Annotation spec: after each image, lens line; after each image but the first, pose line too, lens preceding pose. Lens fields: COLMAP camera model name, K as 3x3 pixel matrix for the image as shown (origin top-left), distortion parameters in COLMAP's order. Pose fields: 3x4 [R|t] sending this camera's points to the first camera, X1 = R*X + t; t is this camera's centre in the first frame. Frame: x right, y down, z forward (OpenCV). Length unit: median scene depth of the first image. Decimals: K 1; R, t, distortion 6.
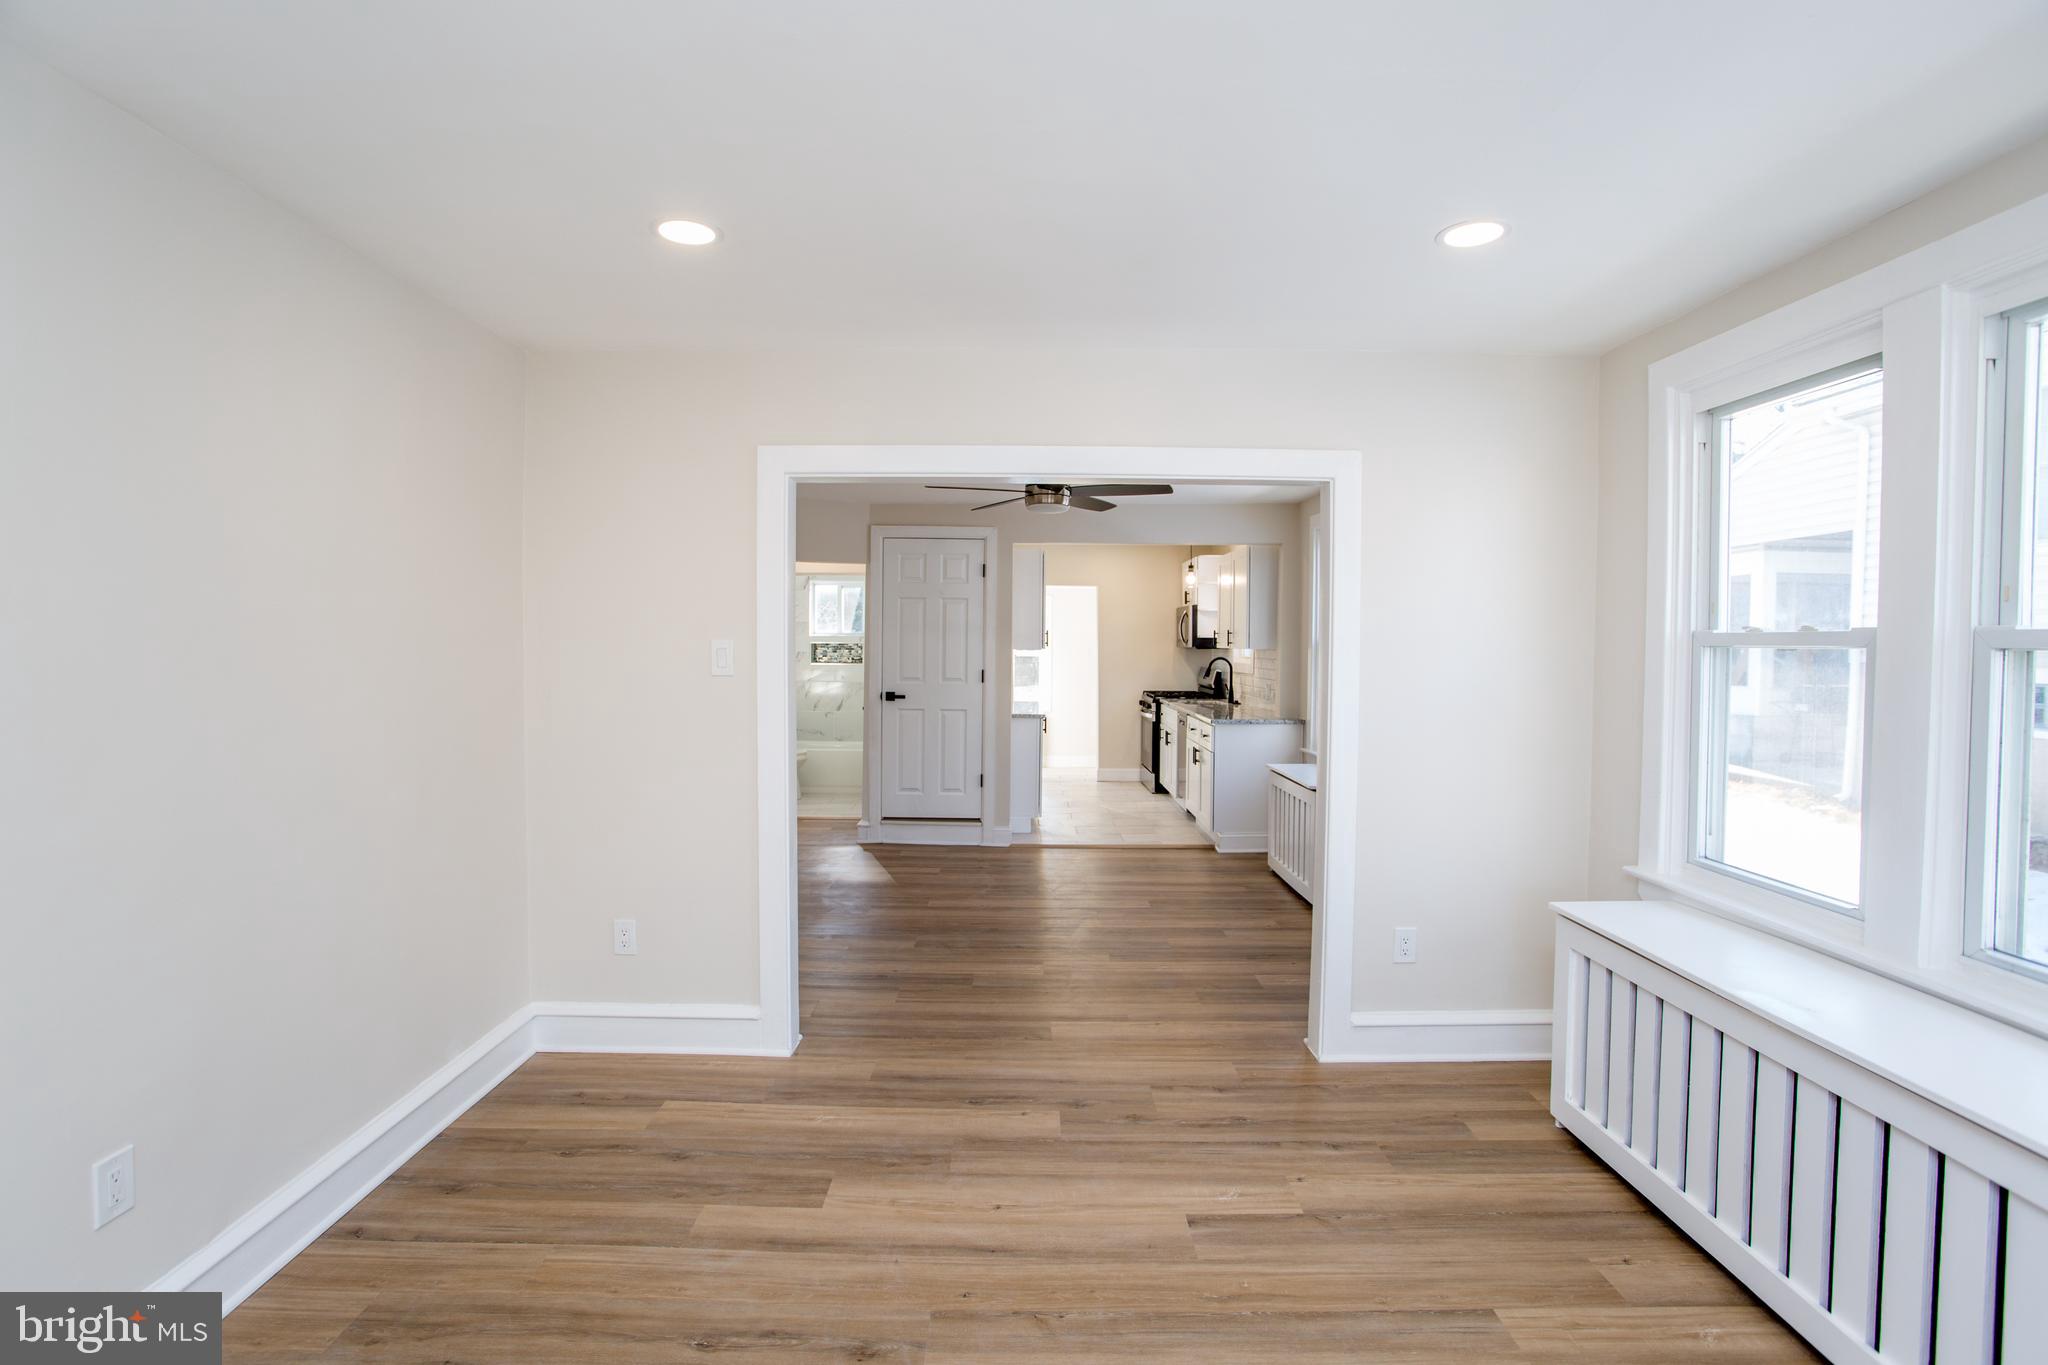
lens RADIAL K [[987.3, 0, 1014.8], [0, 987.3, 672.8], [0, 0, 1]] dist [-0.071911, 0.027391]
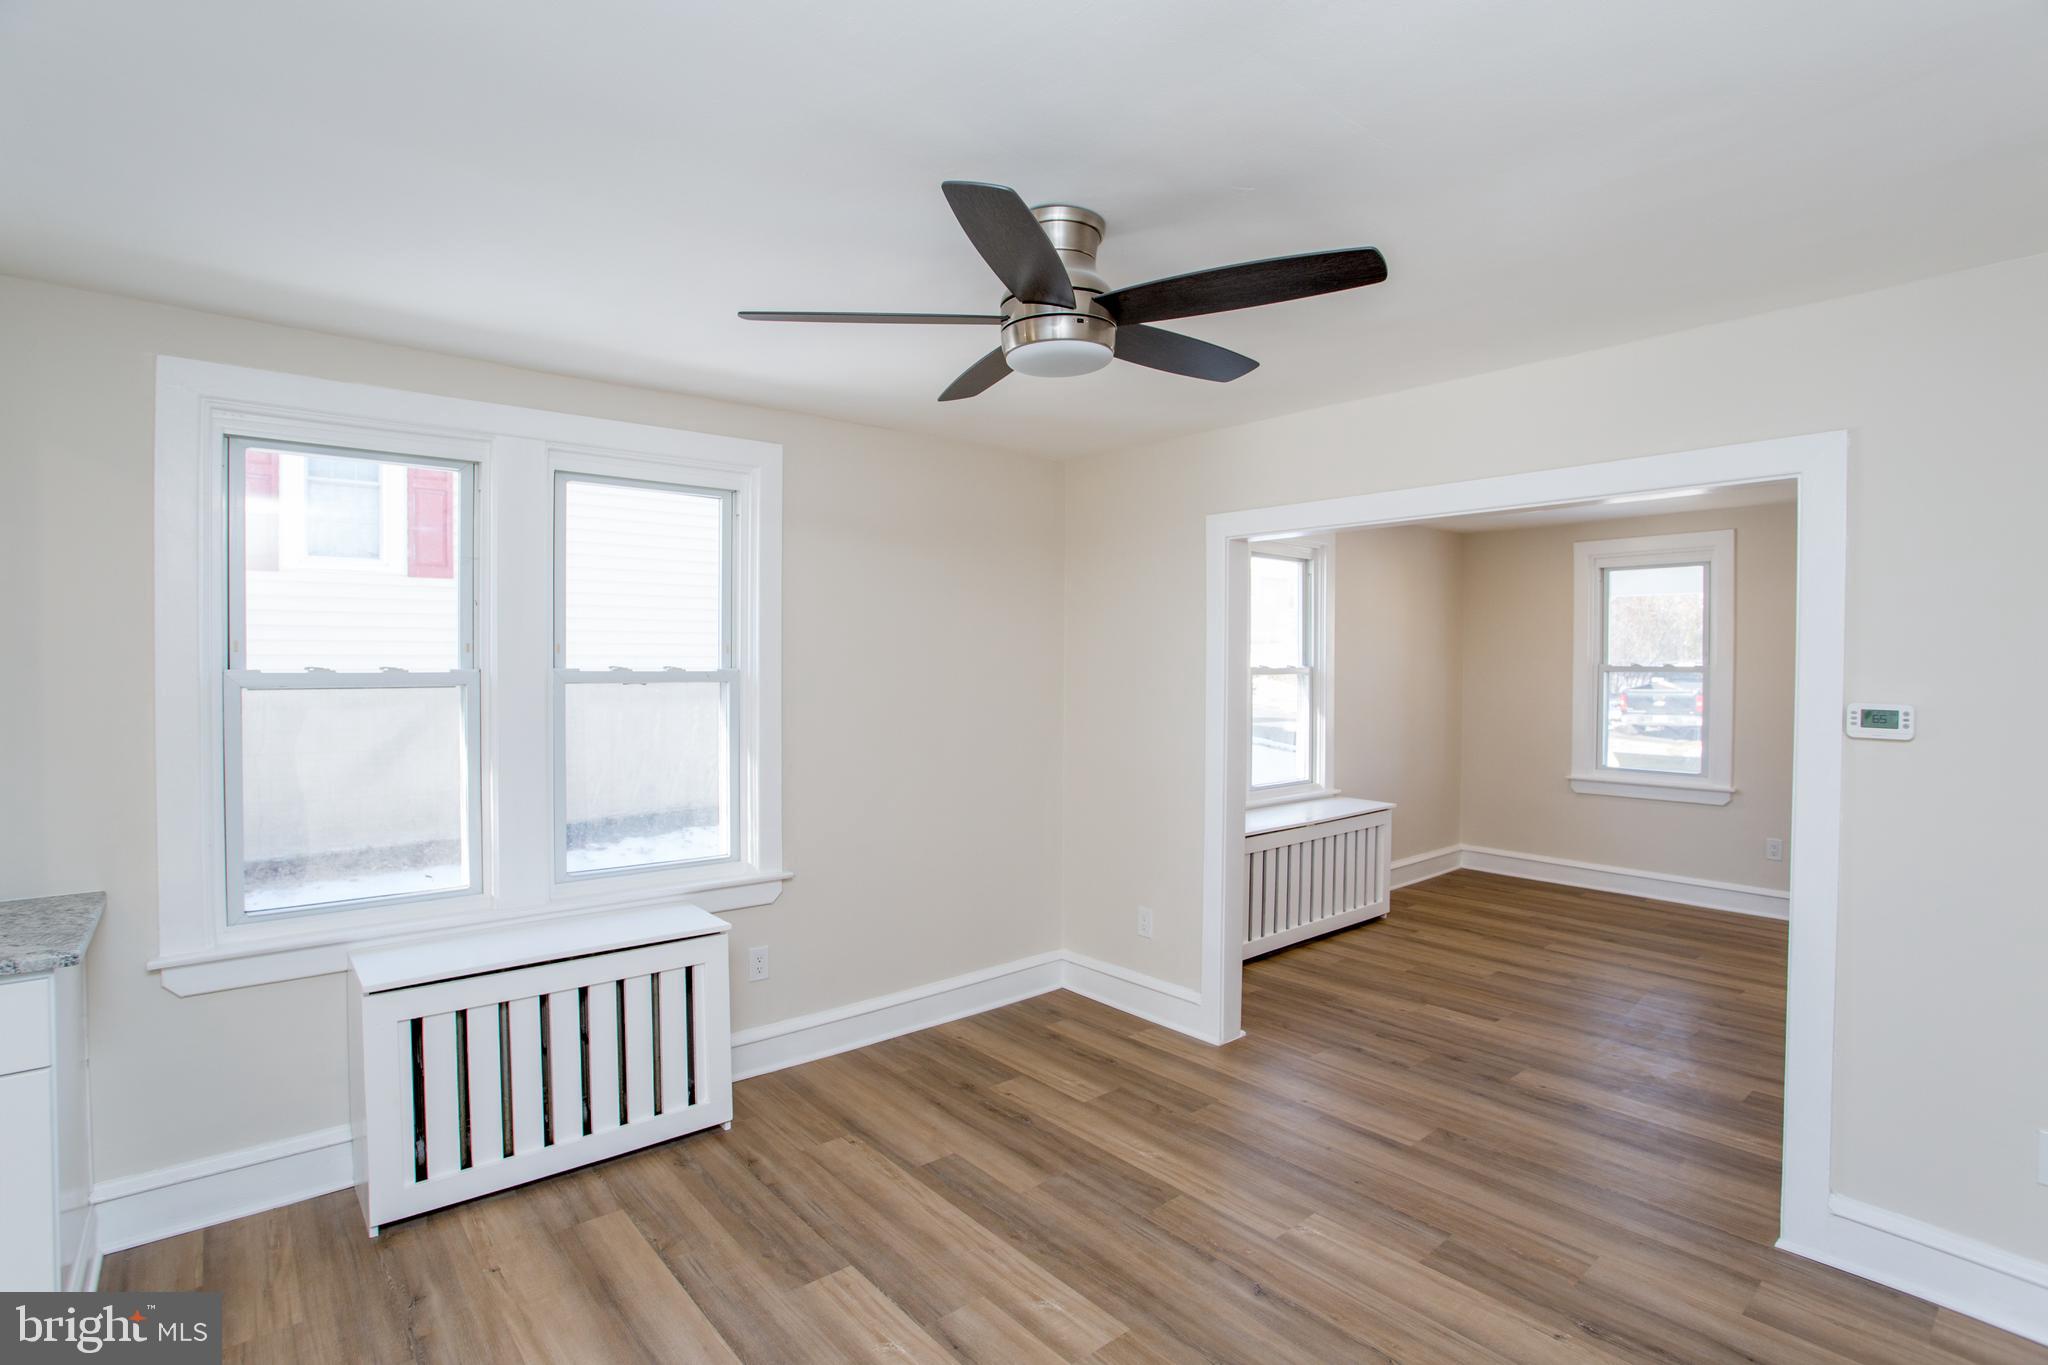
lens RADIAL K [[987.3, 0, 1014.8], [0, 987.3, 672.8], [0, 0, 1]] dist [-0.071911, 0.027391]
pose [[-0.646751, -0.018522, 0.762477, -0.141813], [0.014408, 0.999230, 0.036494, -0.030016], [-0.762566, 0.034588, -0.645986, 0.698676]]
